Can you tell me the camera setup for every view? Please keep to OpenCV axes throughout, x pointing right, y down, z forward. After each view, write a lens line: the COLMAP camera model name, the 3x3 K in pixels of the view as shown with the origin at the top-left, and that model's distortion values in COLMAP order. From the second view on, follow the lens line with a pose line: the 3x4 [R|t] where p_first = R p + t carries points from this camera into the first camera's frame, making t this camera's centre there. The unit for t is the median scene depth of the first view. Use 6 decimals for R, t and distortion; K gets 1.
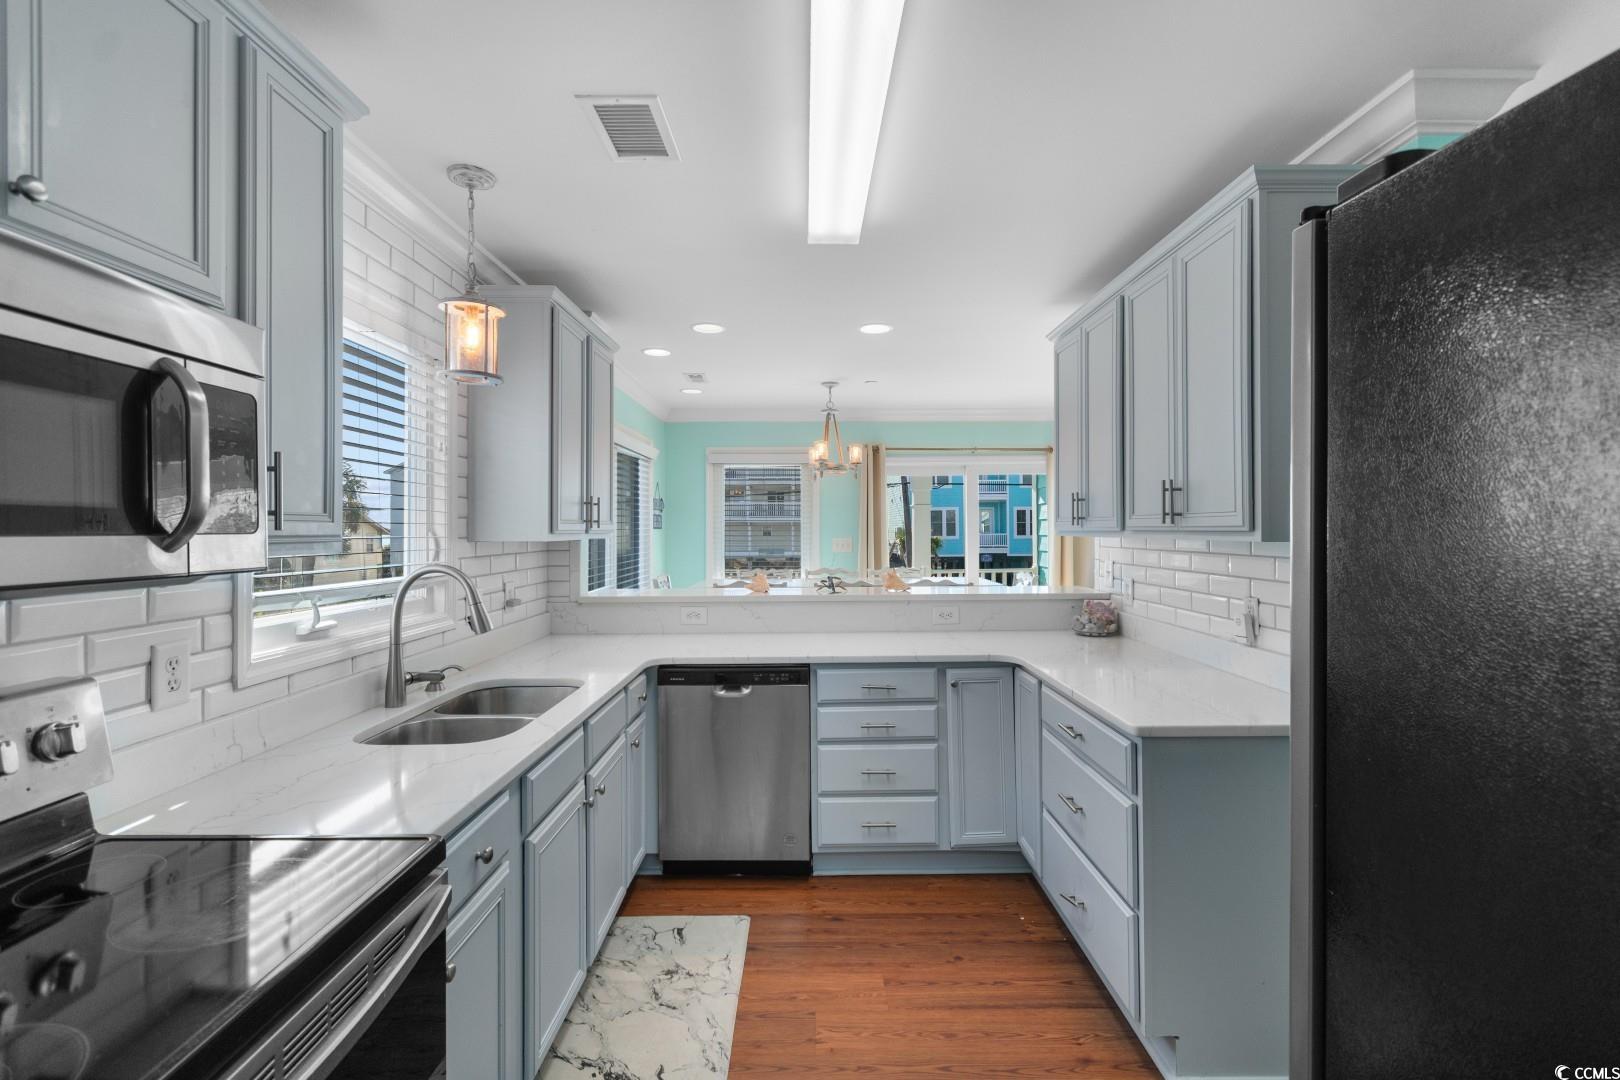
lens RADIAL K [[719.7, 0, 810.5], [0, 719.7, 523.6], [0, 0, 1]] dist [0.000105, -0.000119]
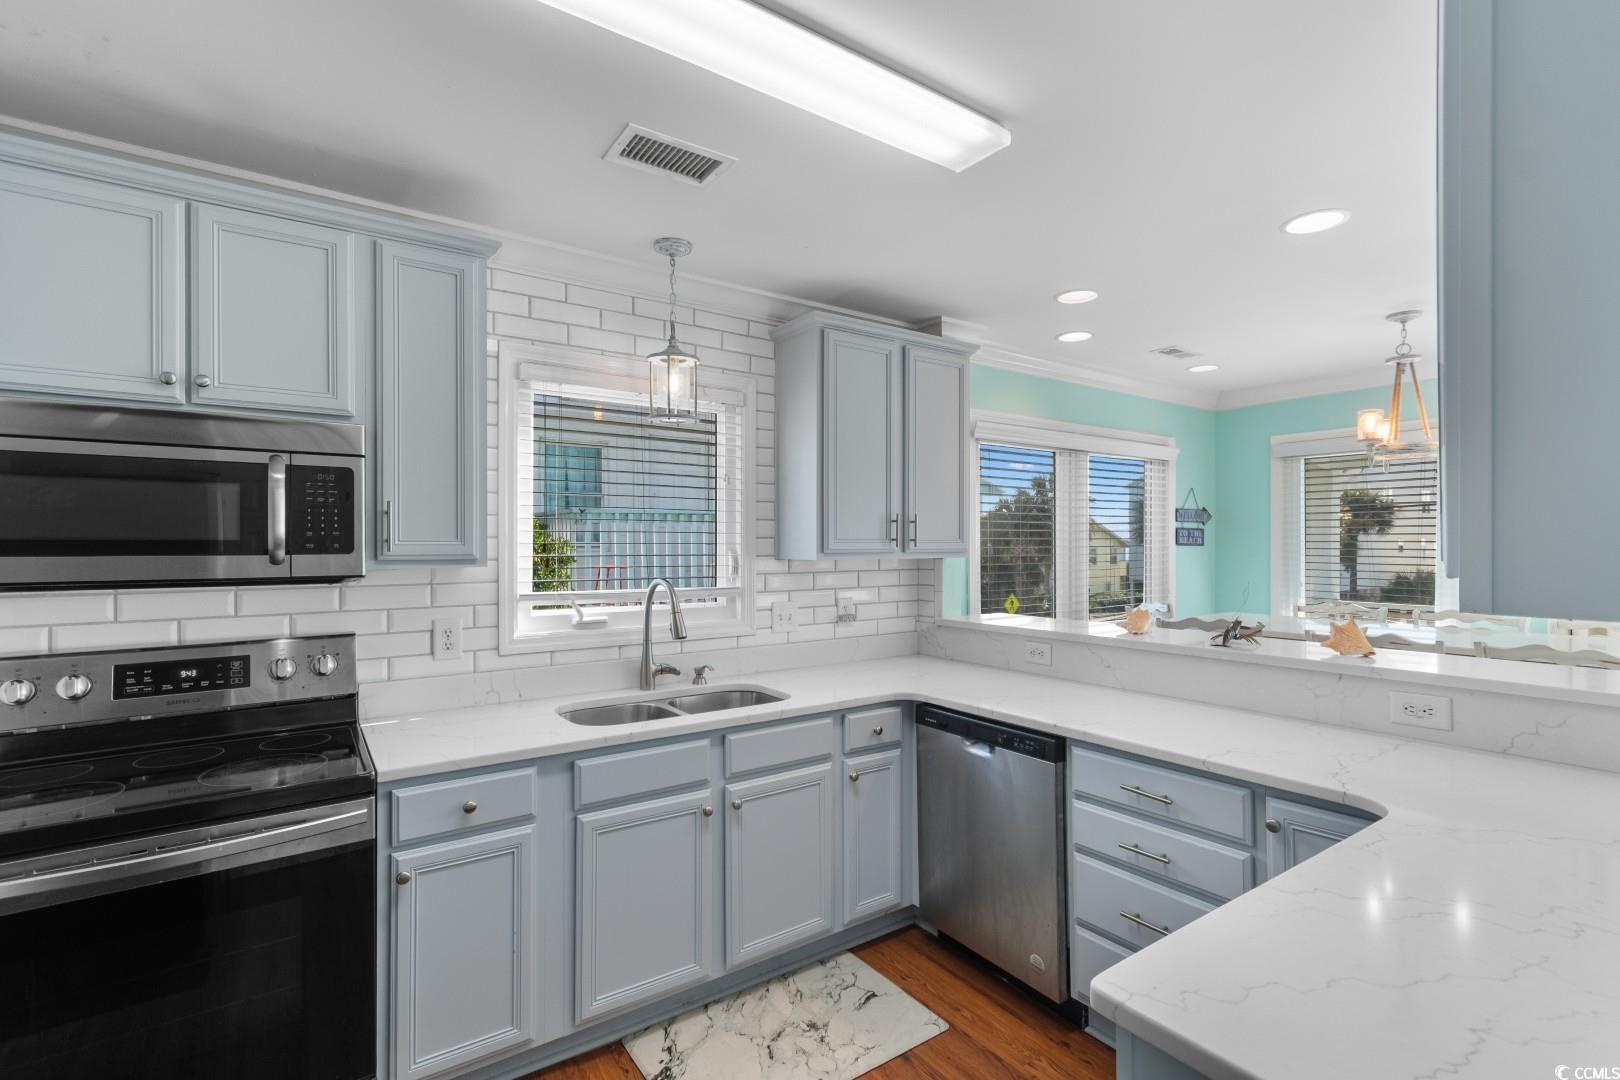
lens RADIAL K [[740.8, 0, 808.6], [0, 740.8, 546.9], [0, 0, 1]] dist [0.002043, 0.000338]
pose [[0.565987, 0.006447, -0.824389, 0.484046], [0.005349, 0.999920, 0.011492, -0.006720], [0.824397, -0.010914, 0.565907, 0.376283]]
